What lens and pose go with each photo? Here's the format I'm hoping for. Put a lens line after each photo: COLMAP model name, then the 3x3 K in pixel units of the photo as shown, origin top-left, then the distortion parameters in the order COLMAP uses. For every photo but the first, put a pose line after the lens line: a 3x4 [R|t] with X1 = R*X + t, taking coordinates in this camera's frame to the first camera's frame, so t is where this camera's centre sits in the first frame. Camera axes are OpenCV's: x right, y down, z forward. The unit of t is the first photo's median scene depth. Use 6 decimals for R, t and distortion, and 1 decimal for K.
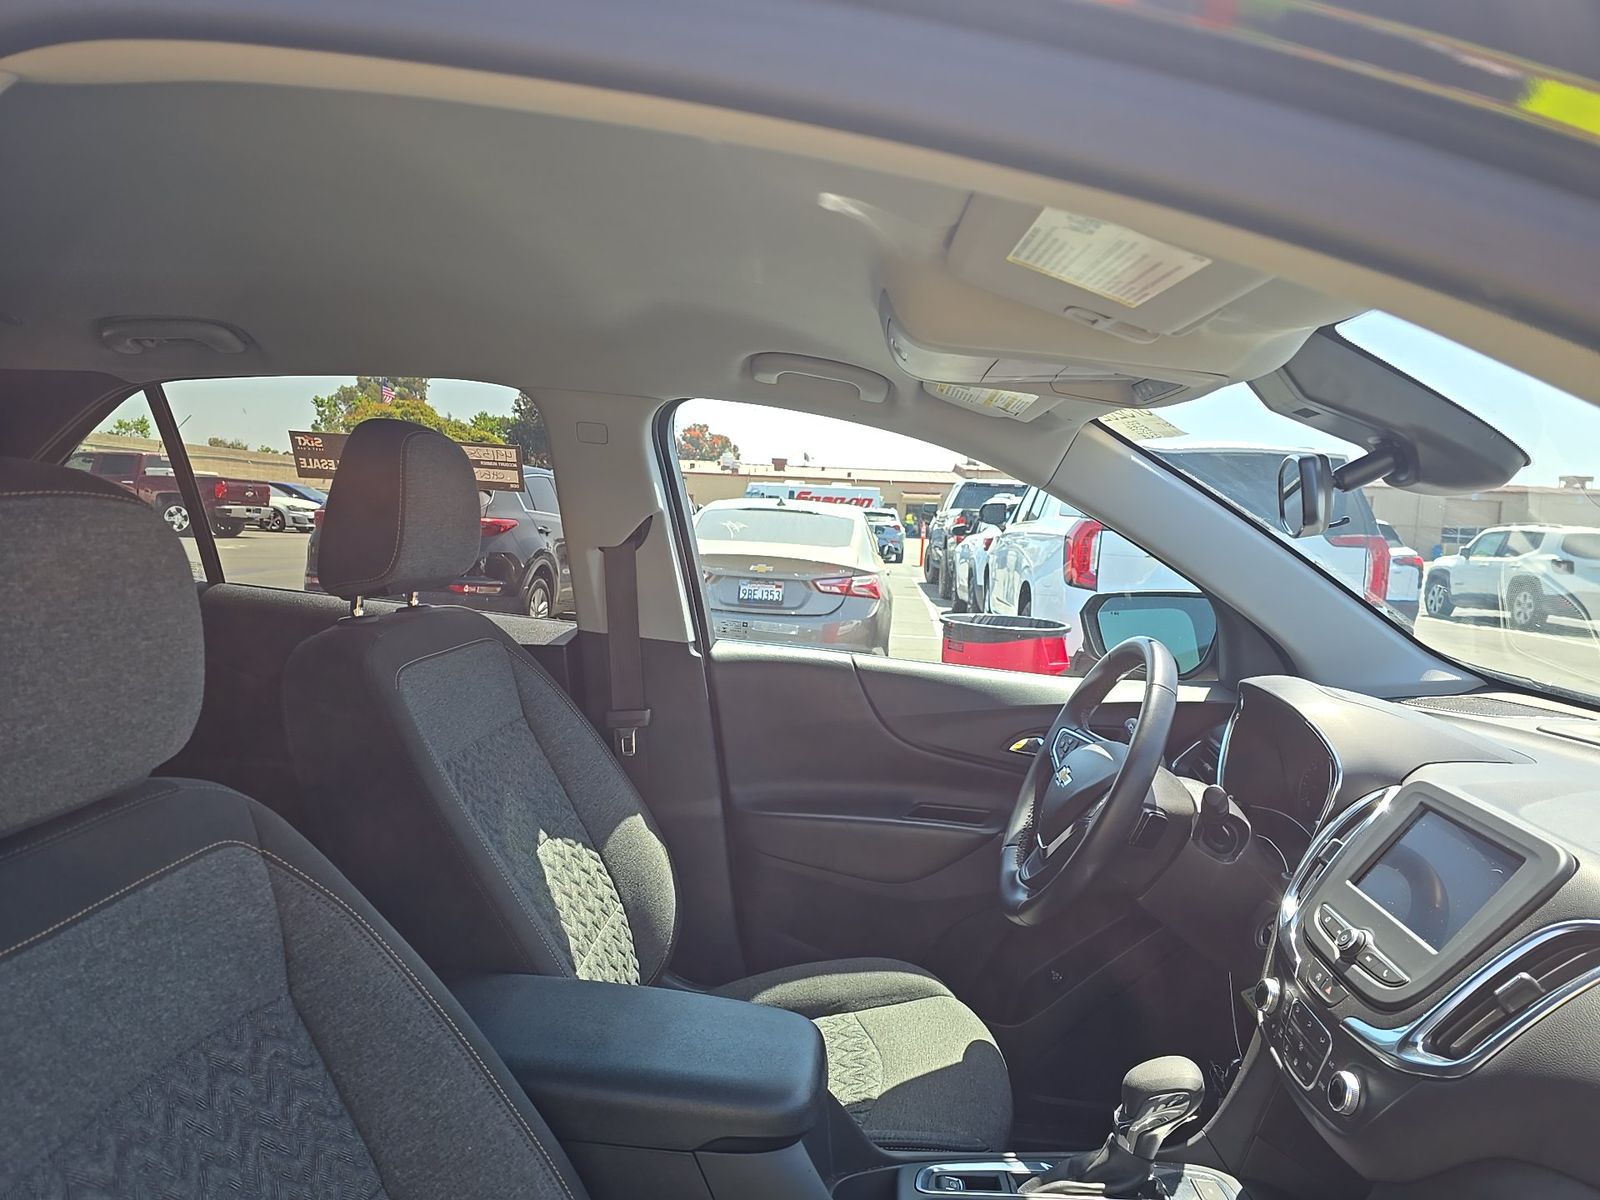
lens RADIAL K [[1069.9, 0, 798.0], [0, 1069.9, 608.3], [0, 0, 1]] dist [0.069659, -0.066569]
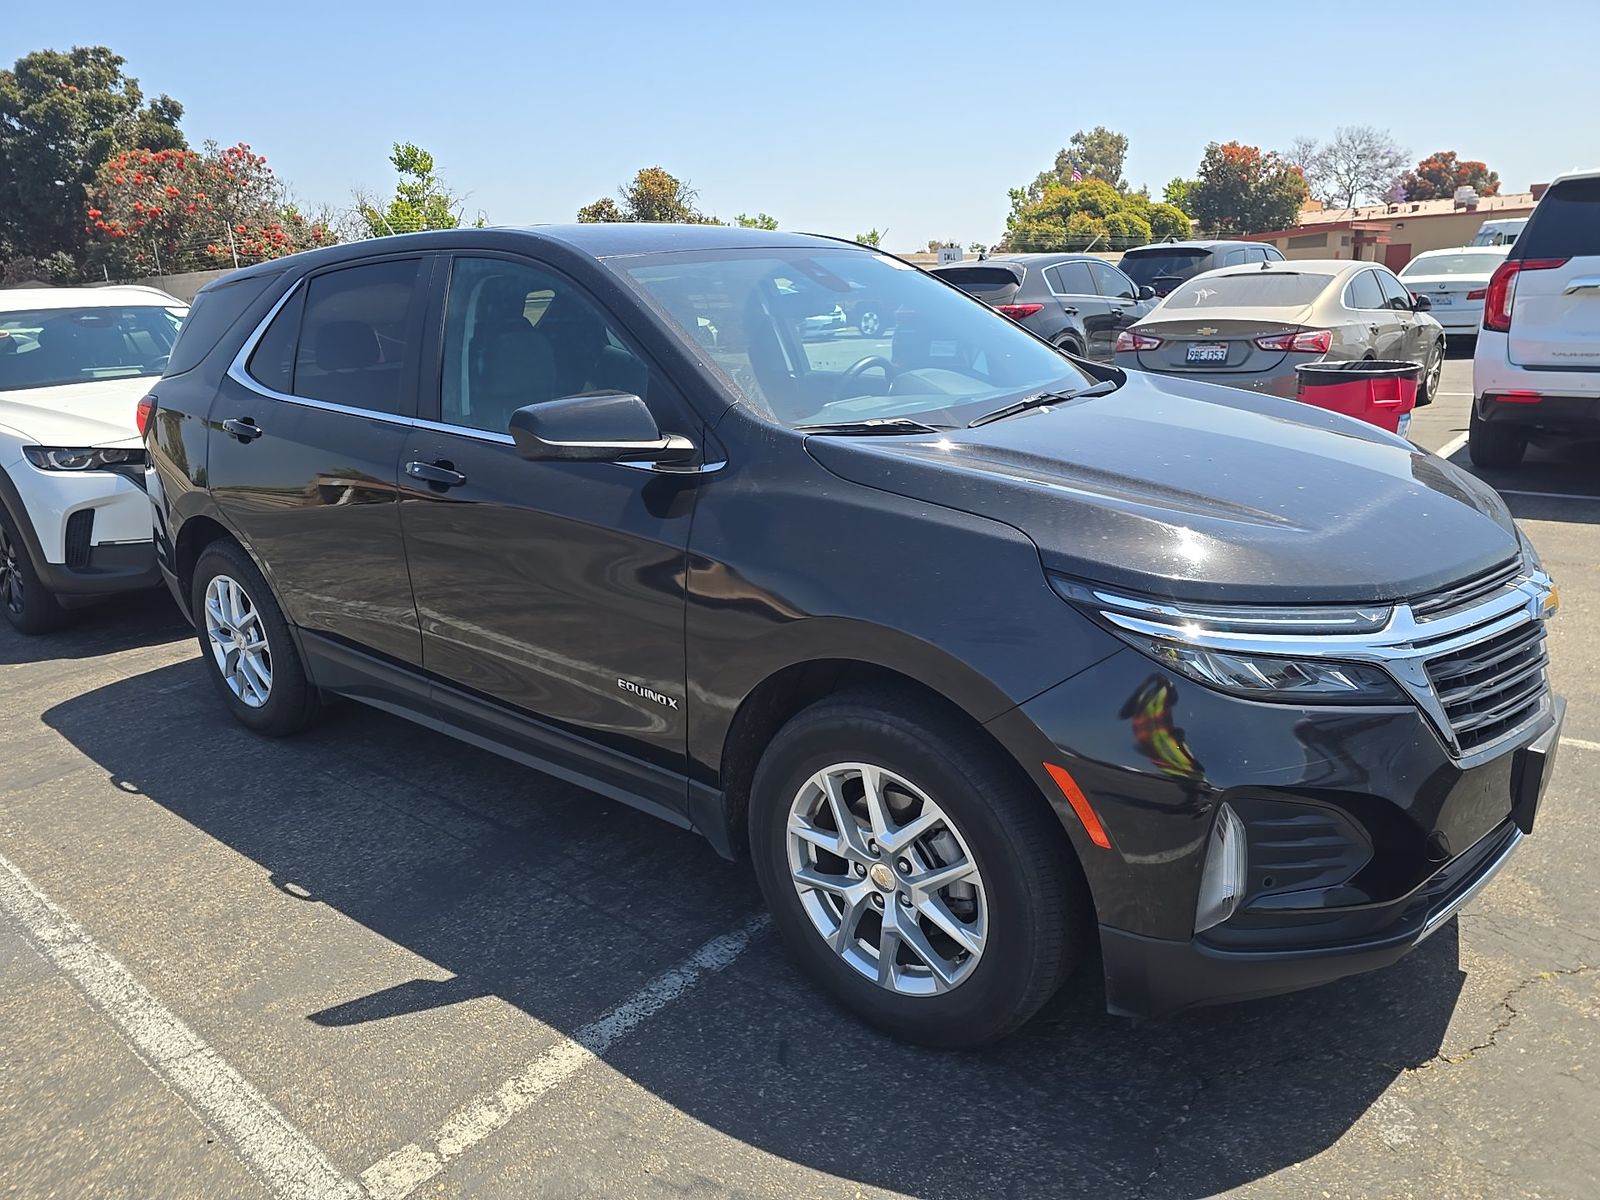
lens RADIAL K [[1069.9, 0, 798.0], [0, 1069.9, 608.3], [0, 0, 1]] dist [0.069659, -0.066569]
pose [[0.809031, 0.085624, -0.581496, 0.240439], [0.030157, 0.981982, 0.186552, 0.018712], [0.586992, -0.168463, 0.791871, -0.173724]]
